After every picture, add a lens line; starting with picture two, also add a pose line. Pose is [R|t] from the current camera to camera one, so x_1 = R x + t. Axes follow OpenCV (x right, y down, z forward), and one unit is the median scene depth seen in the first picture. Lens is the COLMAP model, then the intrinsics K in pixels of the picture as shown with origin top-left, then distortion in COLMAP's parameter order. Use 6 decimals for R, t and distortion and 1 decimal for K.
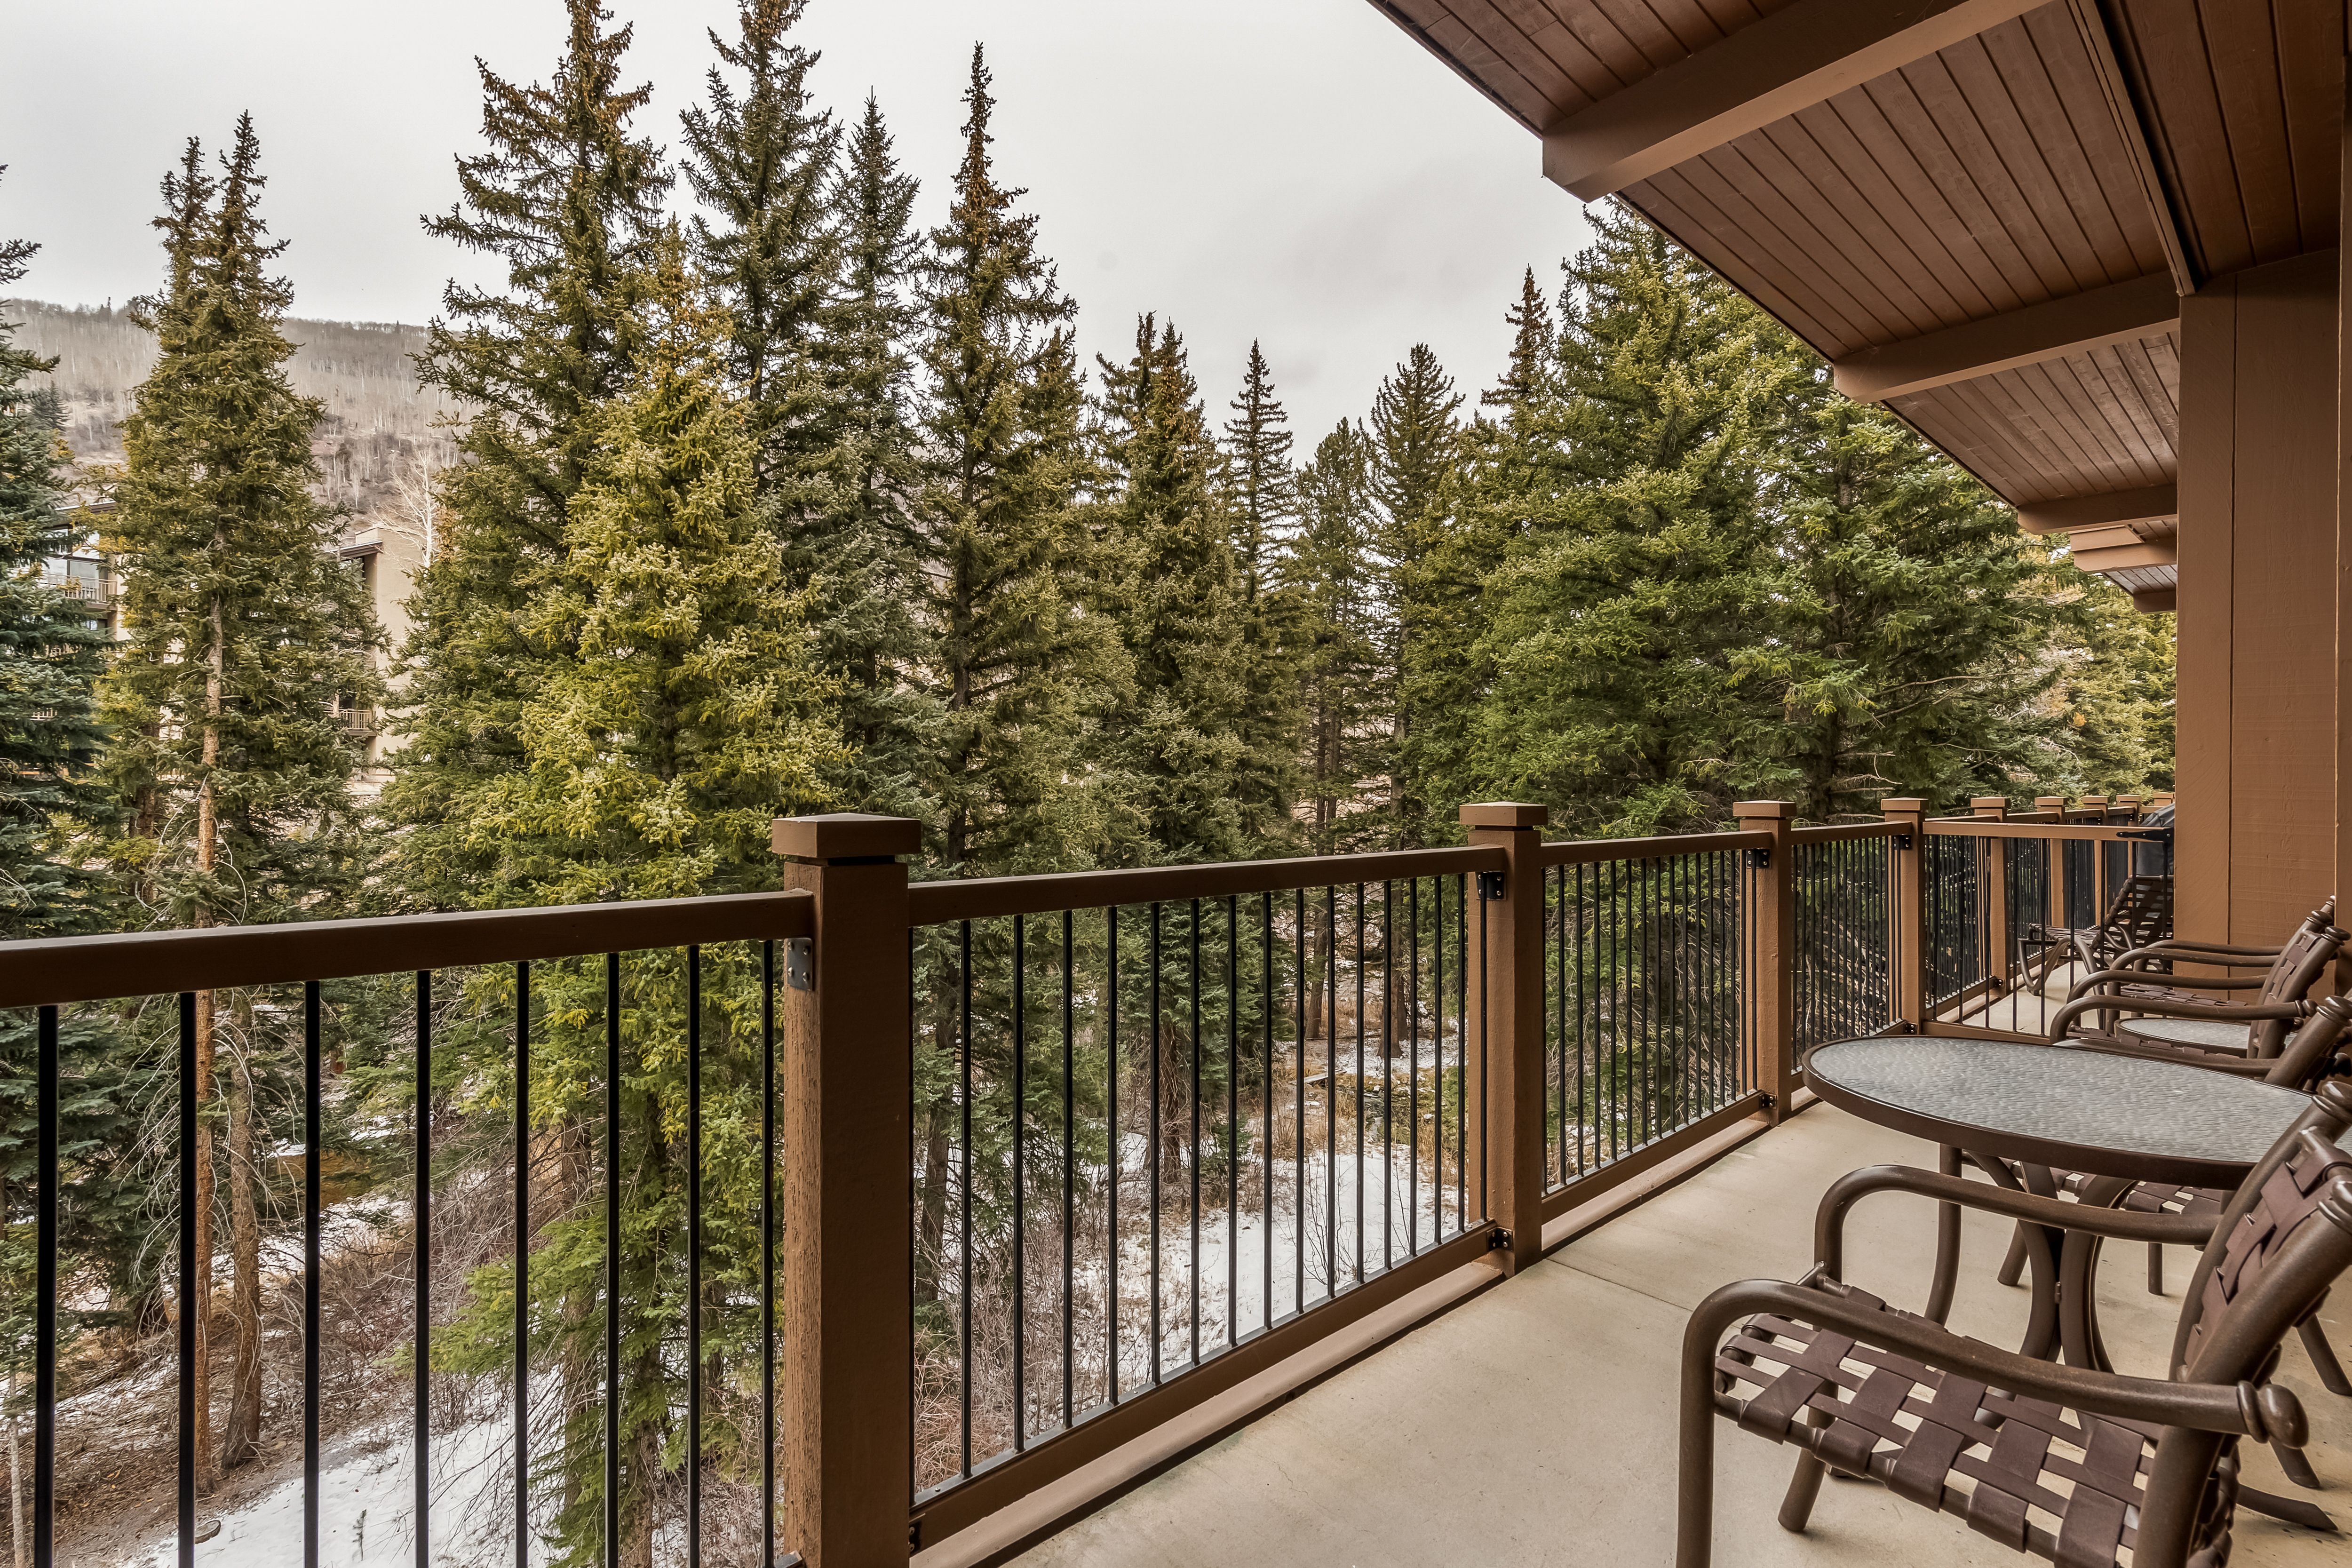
lens RADIAL K [[1088.5, 0, 1173.5], [0, 1088.5, 777.8], [0, 0, 1]] dist [-0.002073, 0.000484]
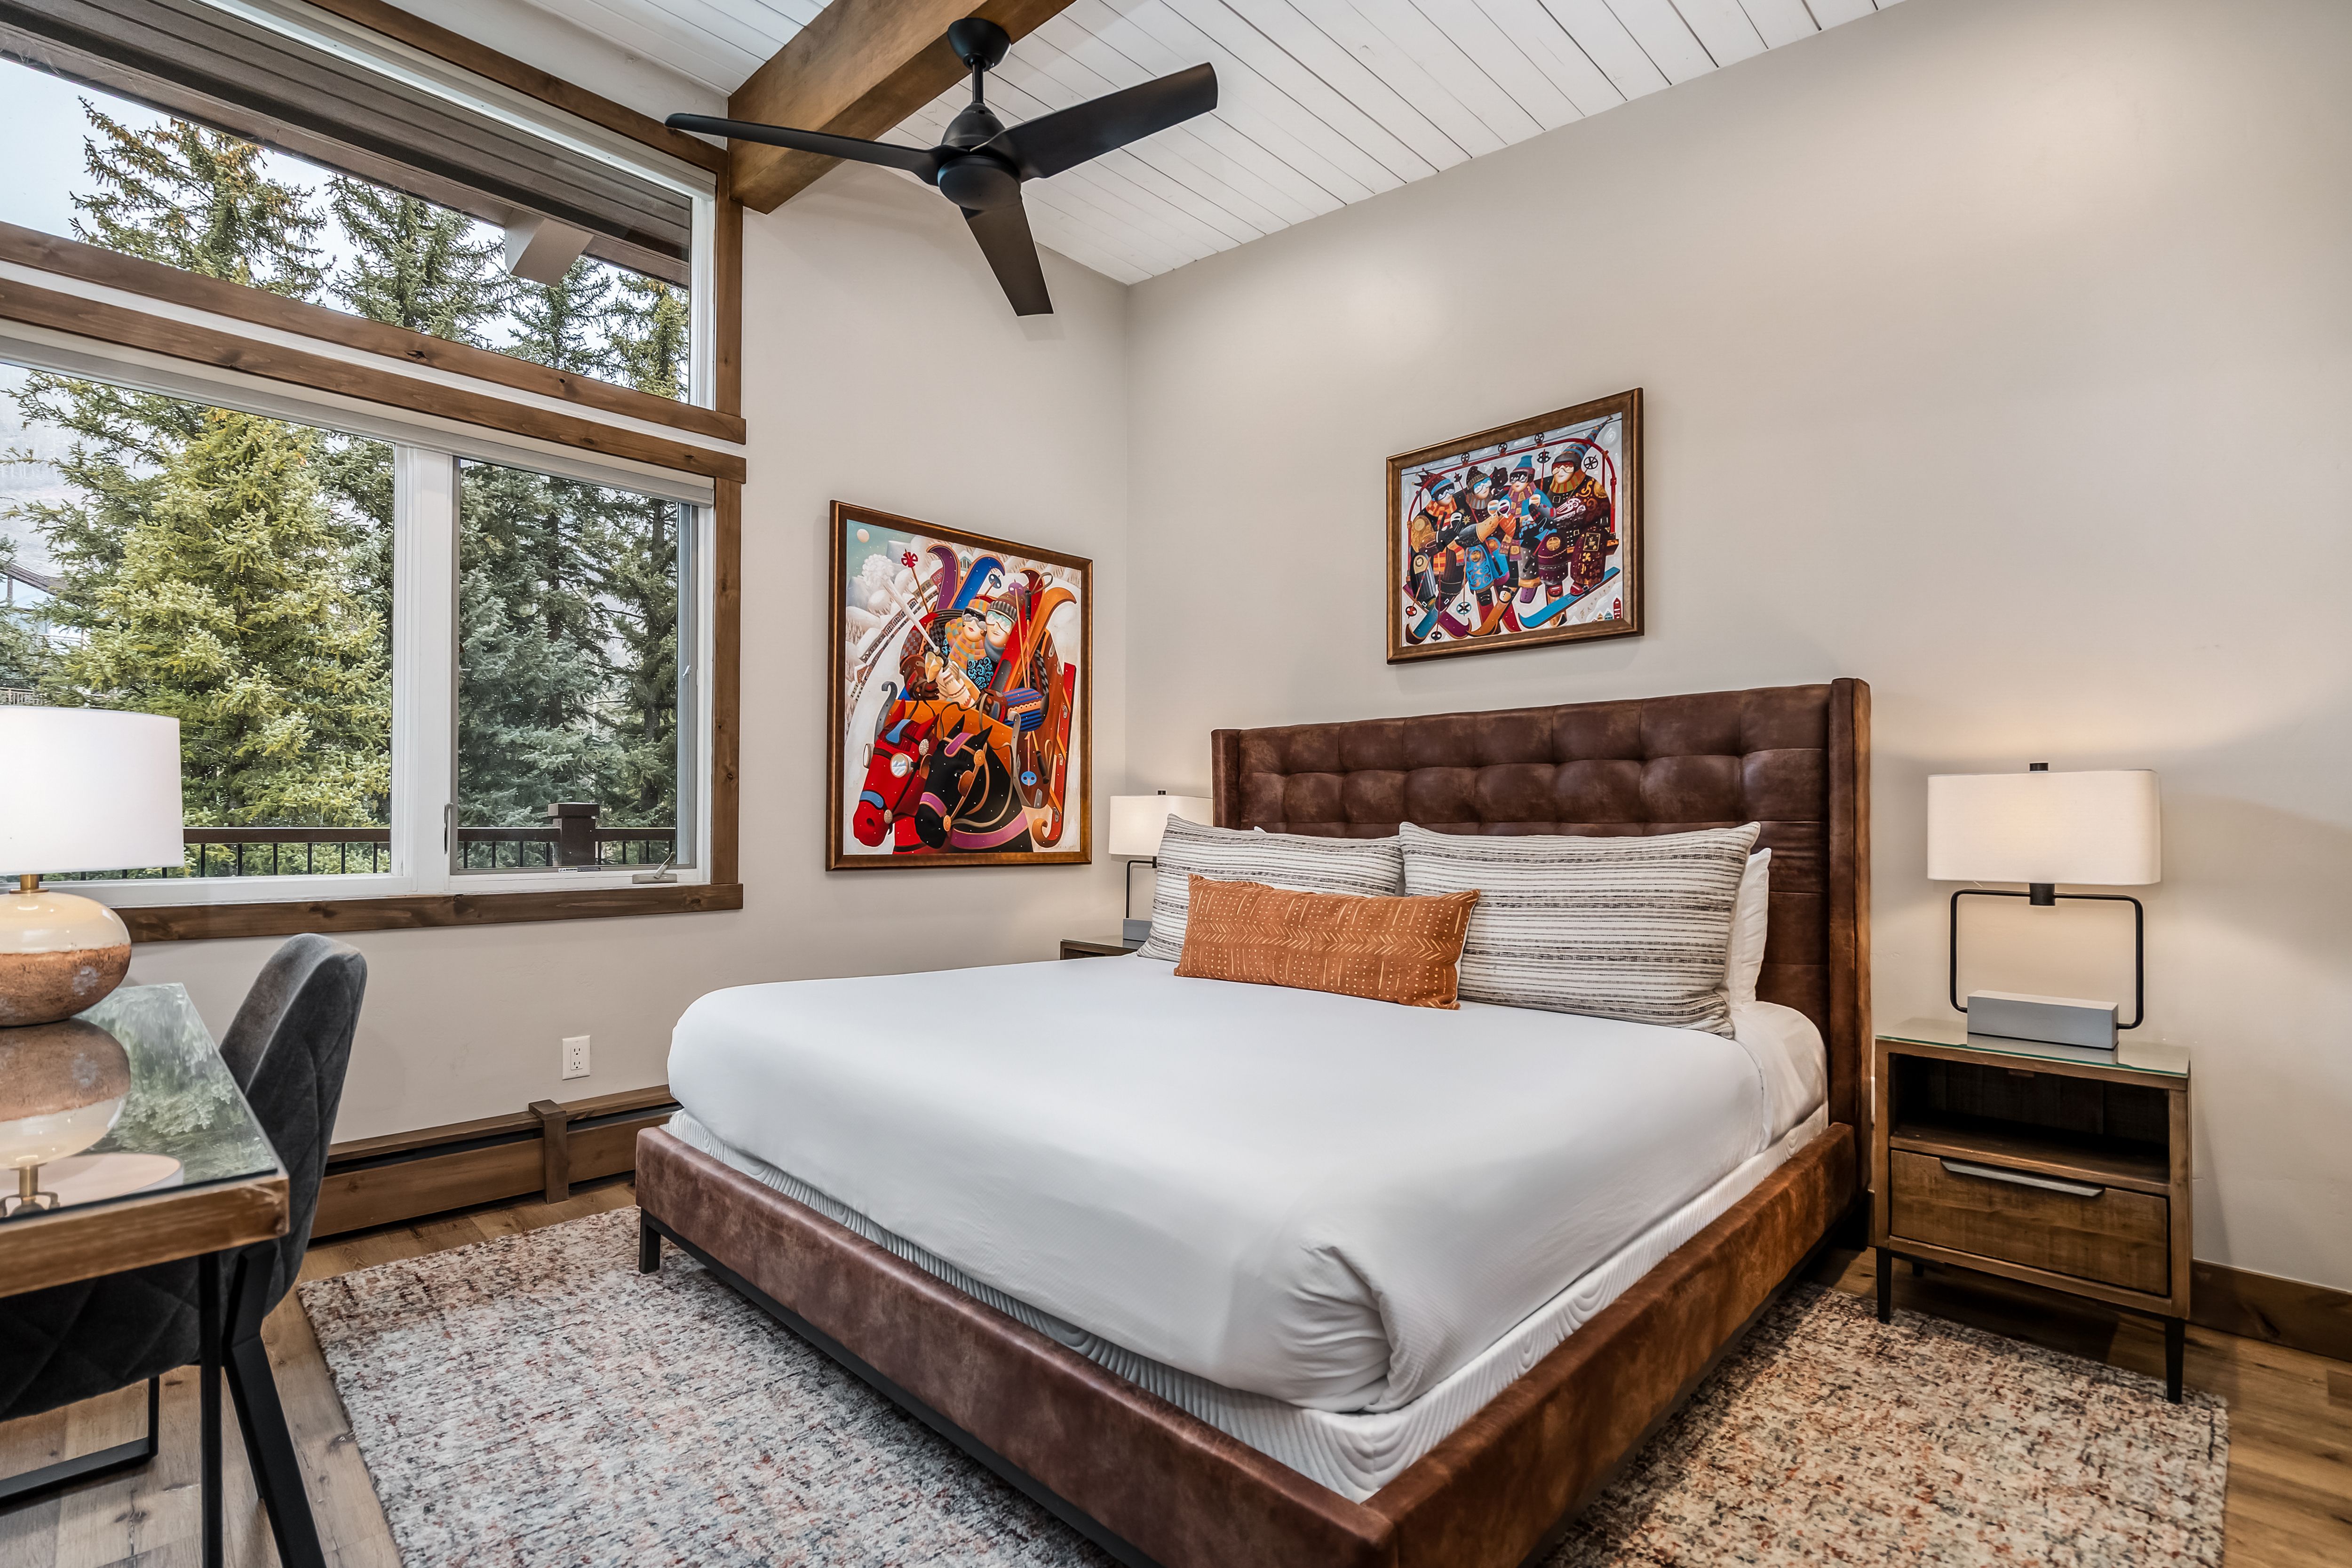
lens RADIAL K [[1088.5, 0, 1186.4], [0, 1088.5, 808.4], [0, 0, 1]] dist [-0.002073, 0.000484]
pose [[0.998025, -0.009233, 0.062132, 0.291369], [0.009807, 0.999912, -0.008940, 0.010812], [-0.062044, 0.009531, 0.998028, -0.051011]]
